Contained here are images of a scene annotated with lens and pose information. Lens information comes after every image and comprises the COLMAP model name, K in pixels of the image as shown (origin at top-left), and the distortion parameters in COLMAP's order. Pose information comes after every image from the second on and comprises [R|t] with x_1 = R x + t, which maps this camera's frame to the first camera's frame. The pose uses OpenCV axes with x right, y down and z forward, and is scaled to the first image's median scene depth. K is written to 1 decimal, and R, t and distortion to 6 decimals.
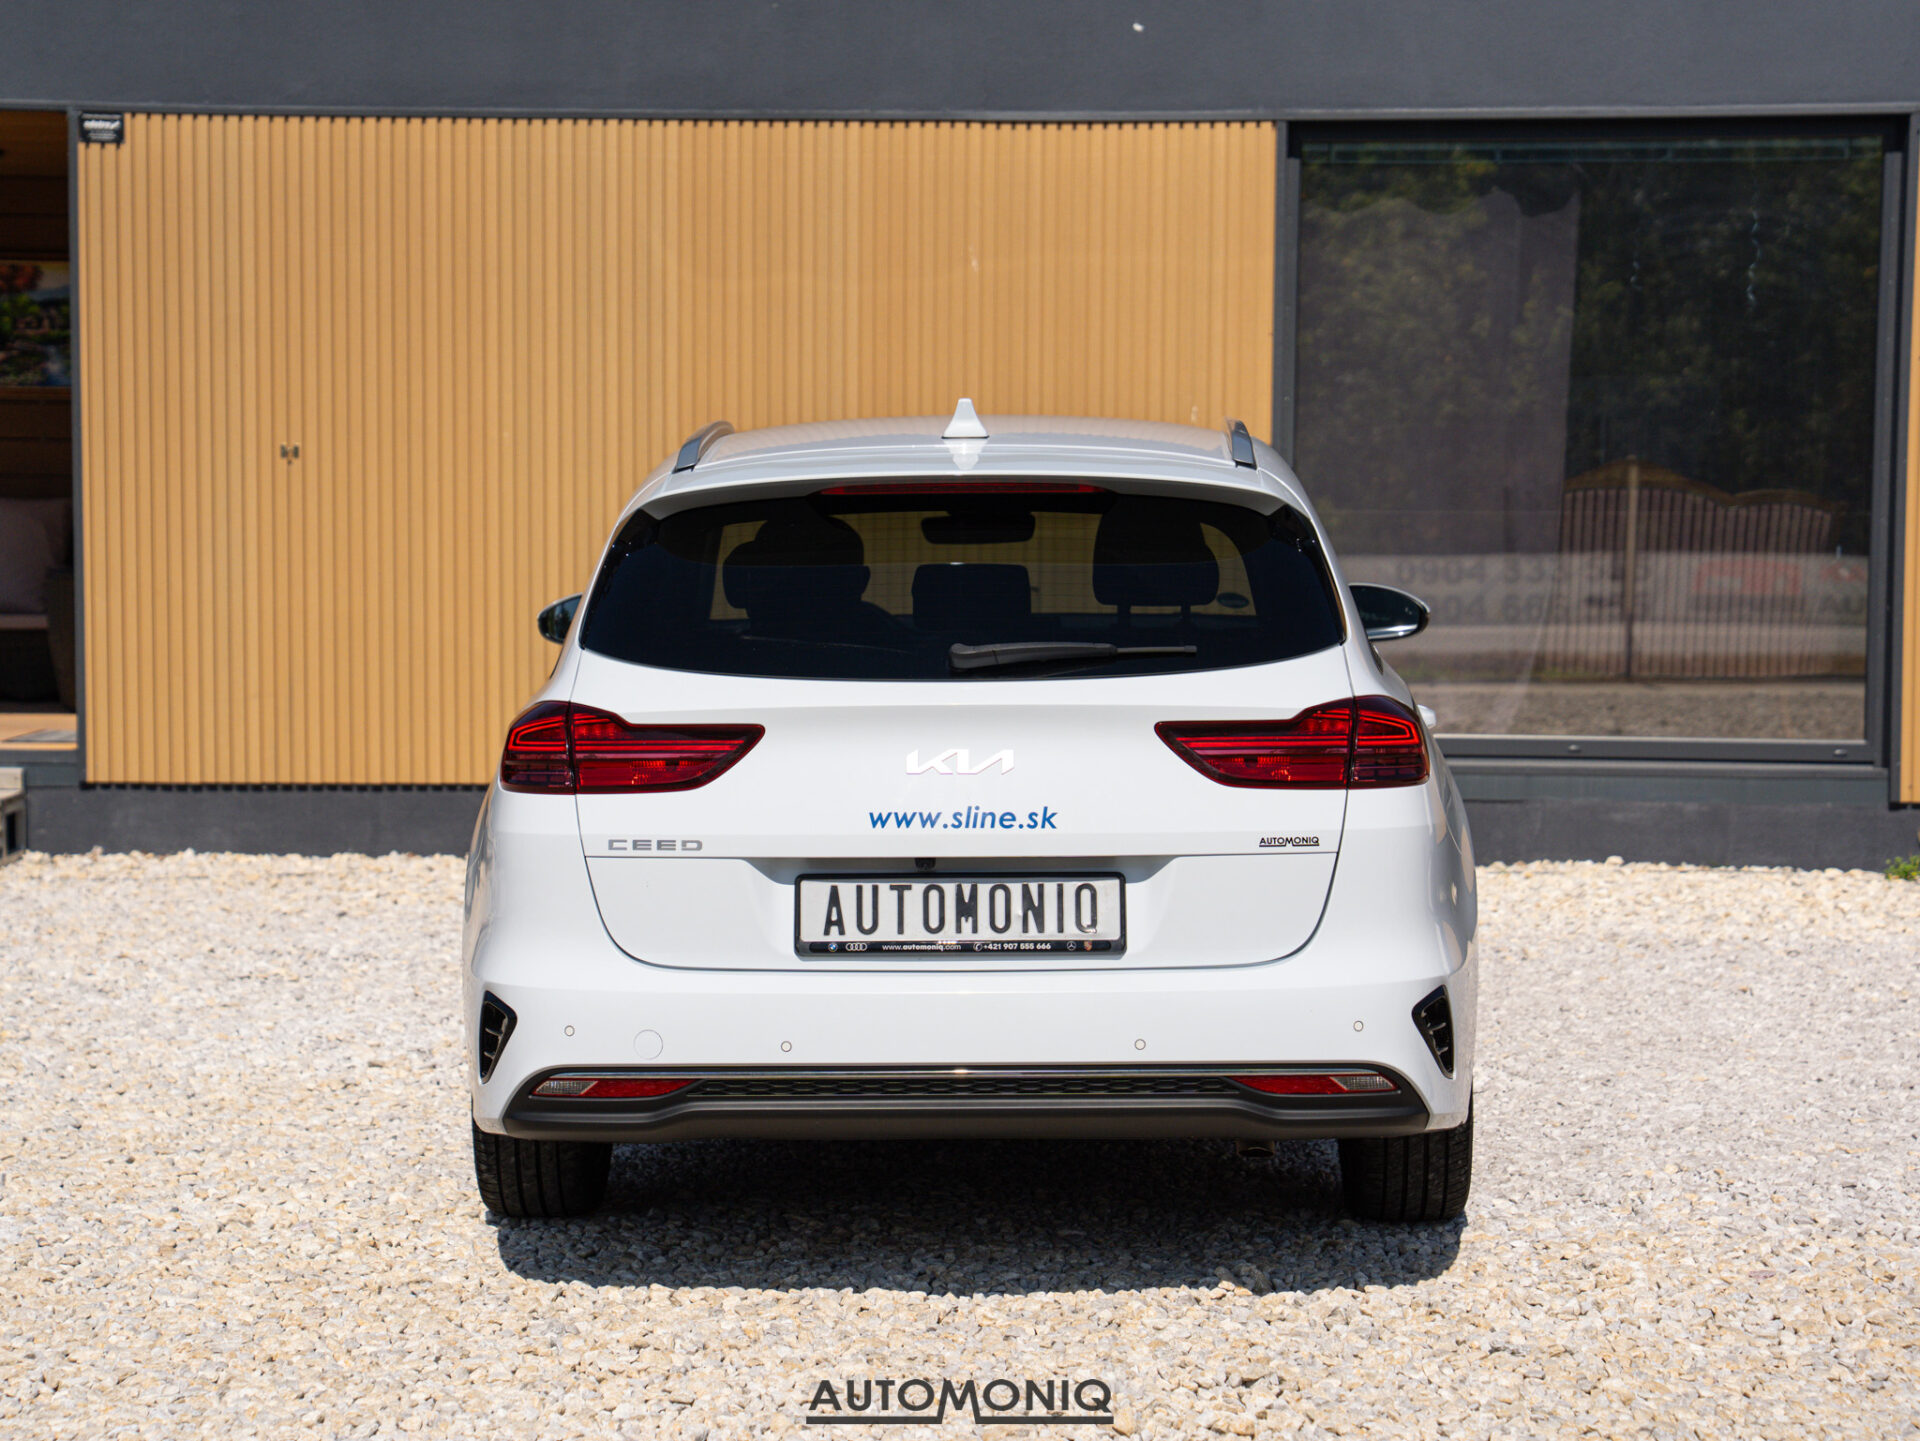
lens RADIAL K [[4121.3, 0, 956.6], [0, 4121.3, 748.8], [0, 0, 1]] dist [0.390794, 0.279428]
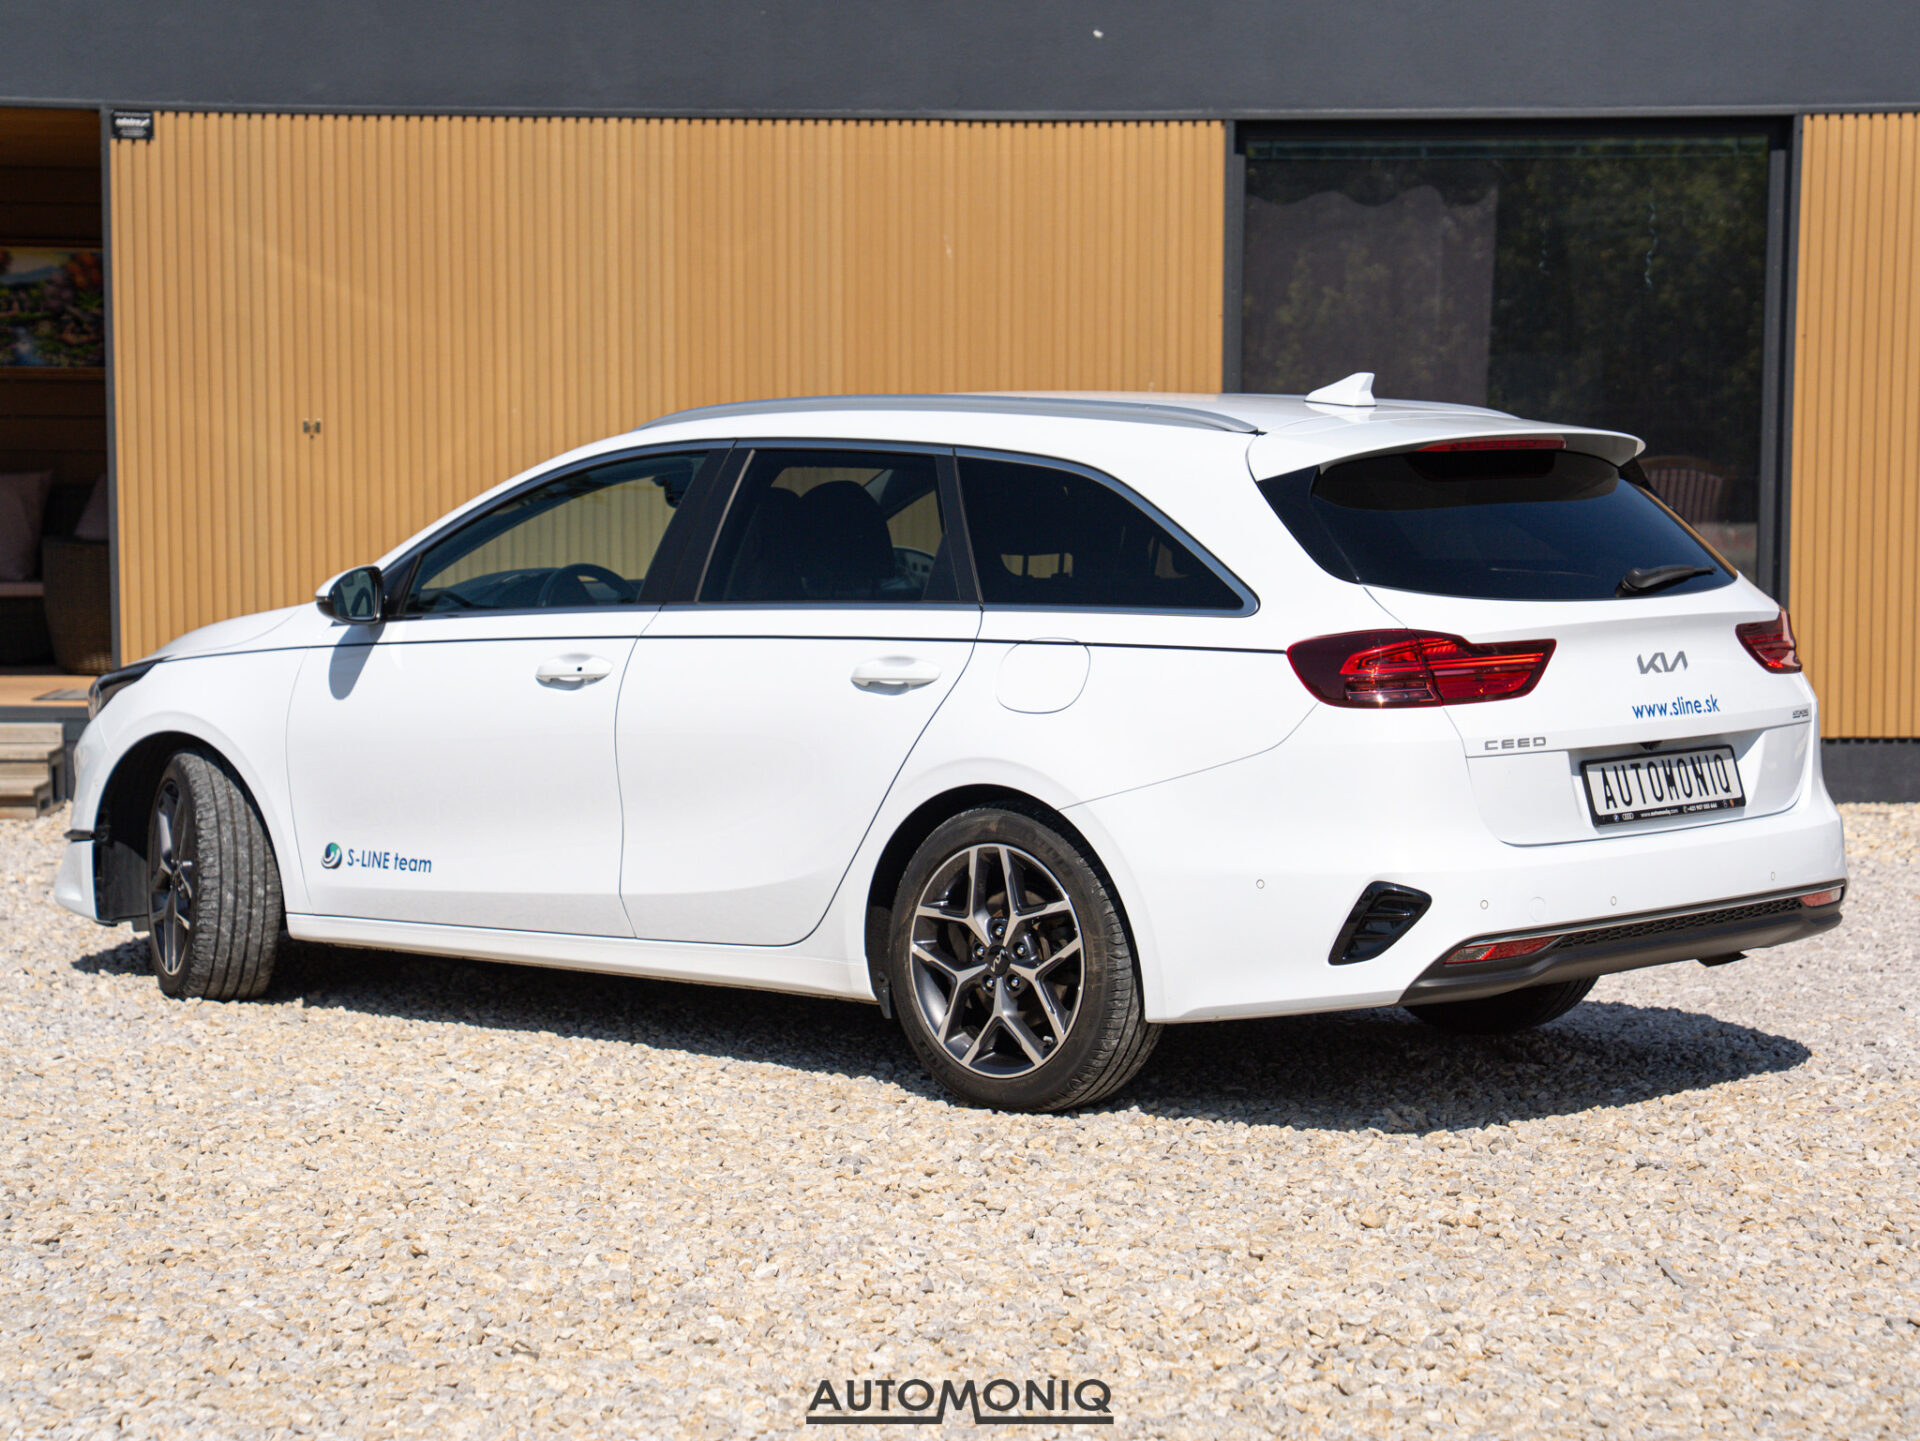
lens RADIAL K [[4115.1, 0, 957.7], [0, 4115.1, 763.4], [0, 0, 1]] dist [0.401808, 0.172256]
pose [[0.997564, -0.010163, 0.069011, -0.069451], [0.009548, 0.999912, 0.009238, 0.007186], [-0.069099, -0.008556, 0.997573, -0.084560]]
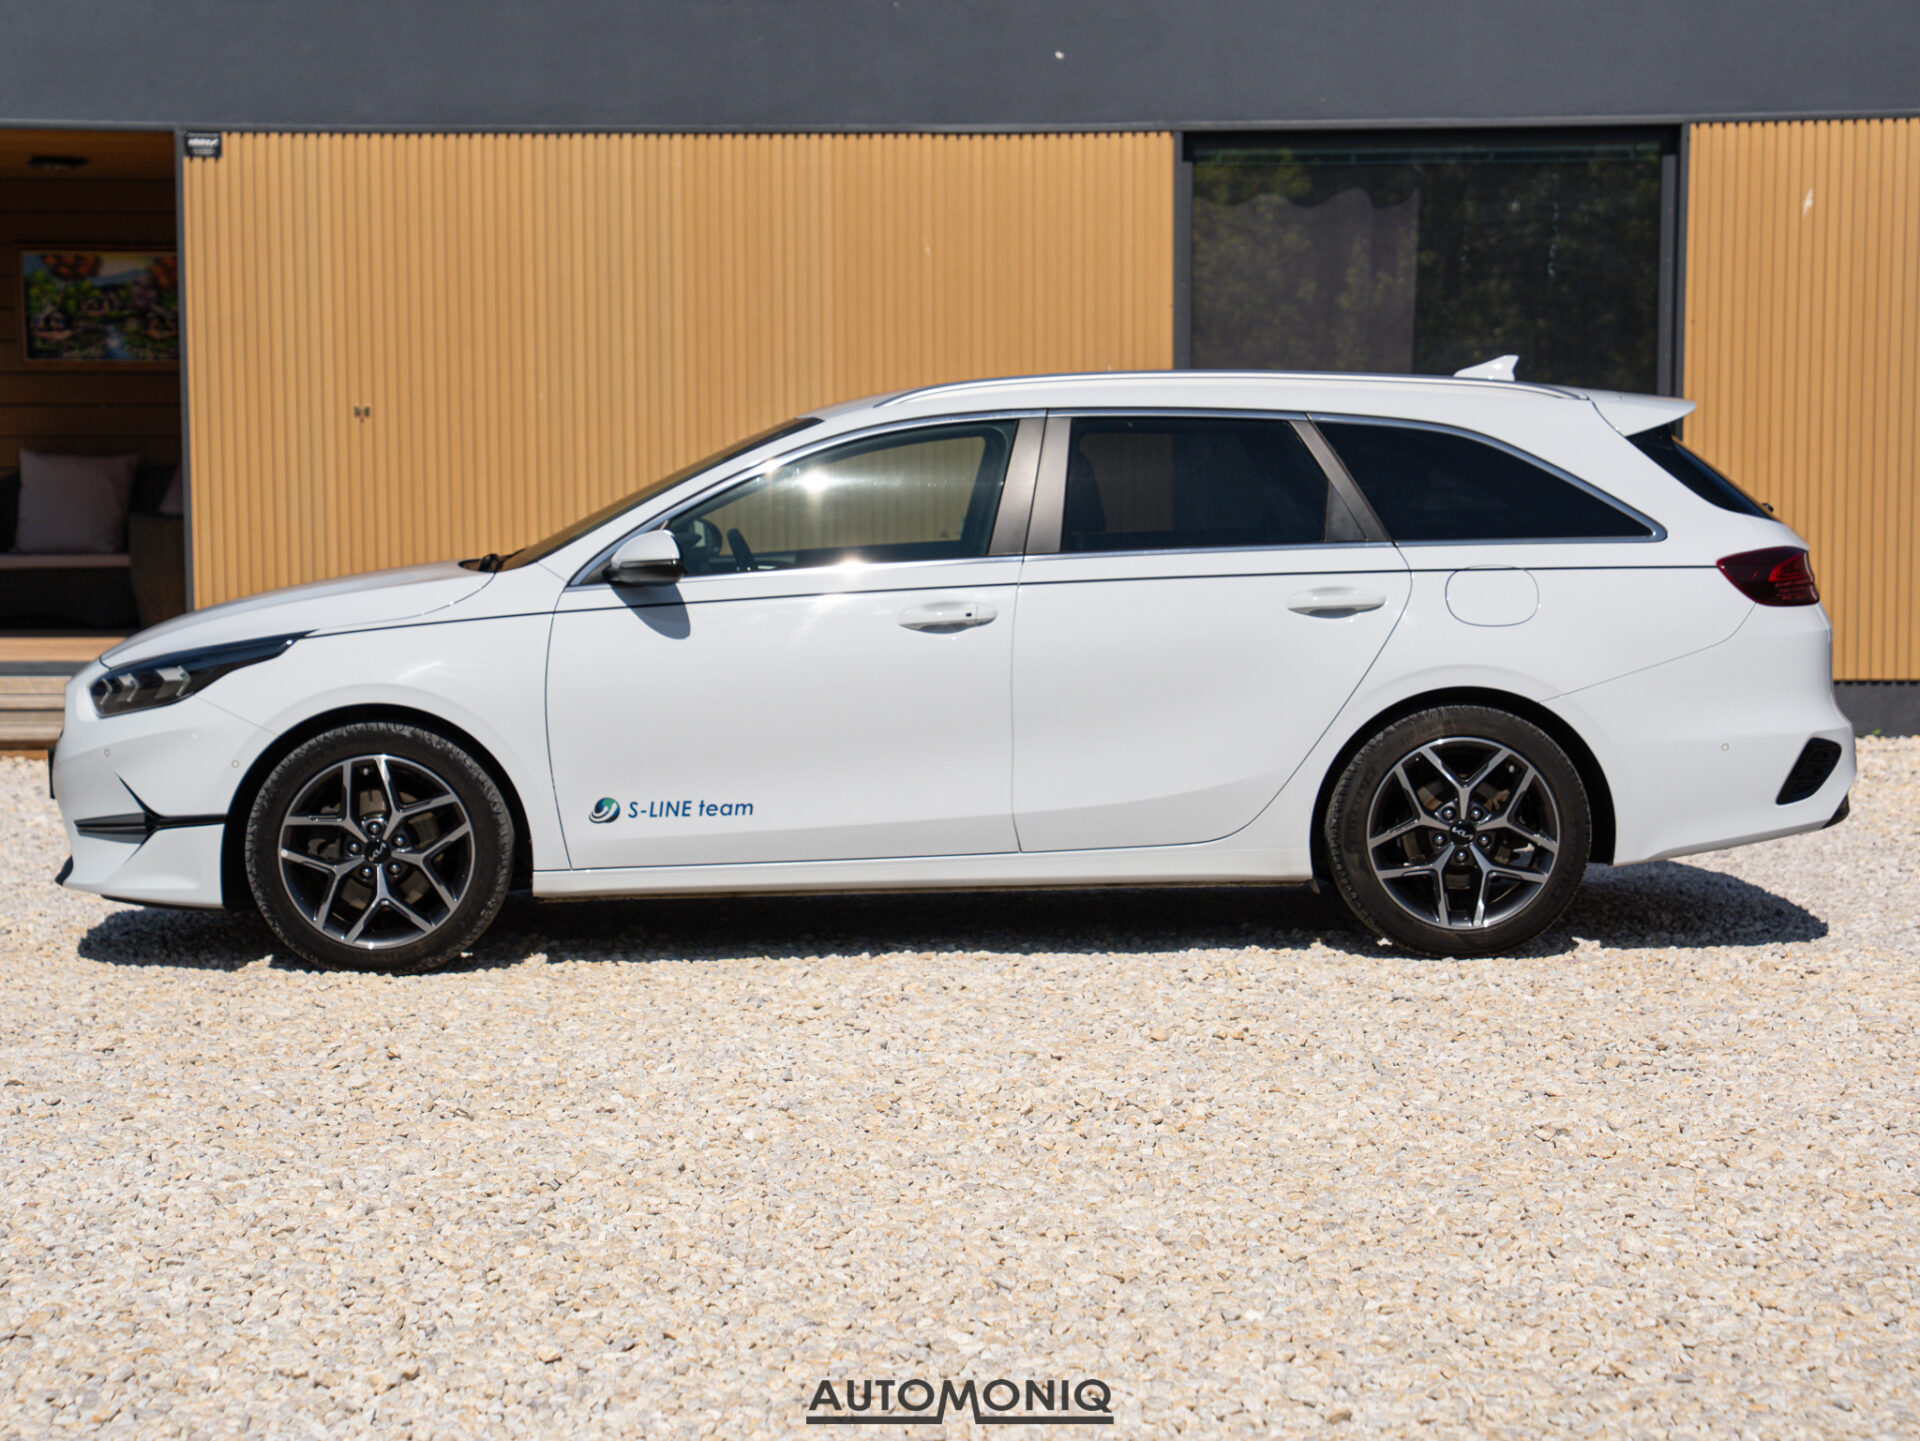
lens RADIAL K [[4121.3, 0, 956.6], [0, 4121.3, 748.8], [0, 0, 1]] dist [0.390794, 0.279428]
pose [[0.998975, -0.014899, 0.042743, -0.041239], [0.014541, 0.999857, 0.008677, 0.018726], [-0.042866, -0.008046, 0.999048, -0.215759]]
